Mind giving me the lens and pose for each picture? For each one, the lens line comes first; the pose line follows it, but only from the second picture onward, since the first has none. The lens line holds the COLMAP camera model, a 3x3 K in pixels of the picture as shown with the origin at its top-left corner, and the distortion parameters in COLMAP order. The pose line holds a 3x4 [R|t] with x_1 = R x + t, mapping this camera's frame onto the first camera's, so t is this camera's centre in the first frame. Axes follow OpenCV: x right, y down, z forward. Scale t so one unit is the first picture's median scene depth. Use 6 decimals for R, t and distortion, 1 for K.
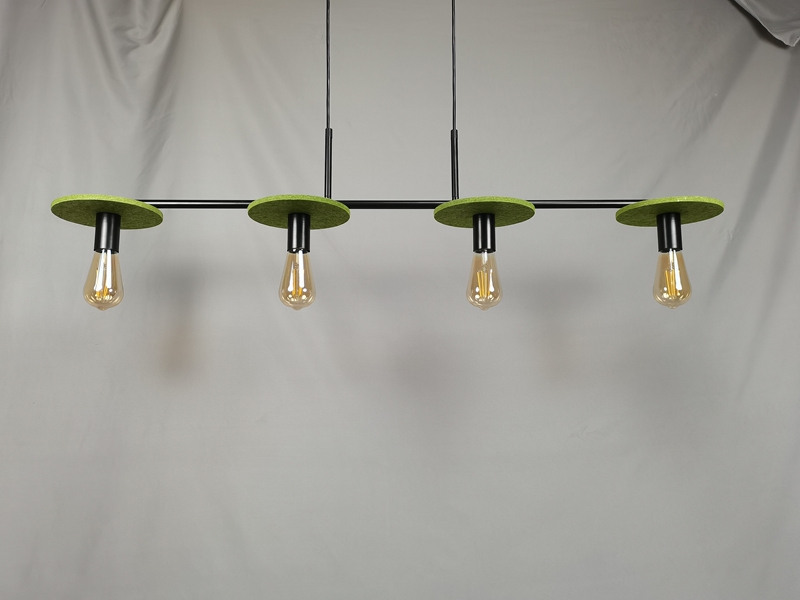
lens RADIAL K [[691.4, 0, 399.9], [0, 691.4, 298.6], [0, 0, 1]] dist [0.053206, -0.040526]
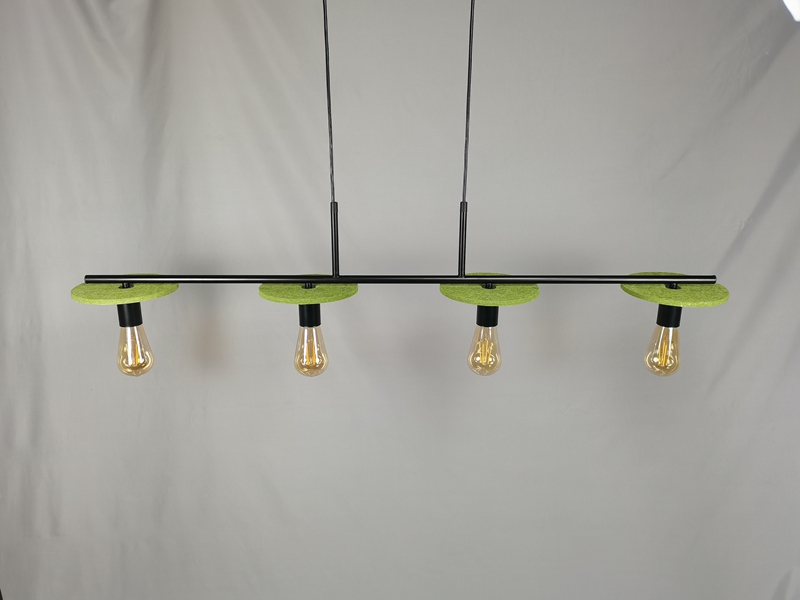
lens RADIAL K [[637.7, 0, 398.9], [0, 637.7, 296.4], [0, 0, 1]] dist [0.046399, -0.029890]
pose [[0.999448, 0.015859, -0.029202, 0.014417], [-0.001190, 0.895286, 0.445491, -0.468277], [0.033209, -0.445210, 0.894810, 0.132198]]
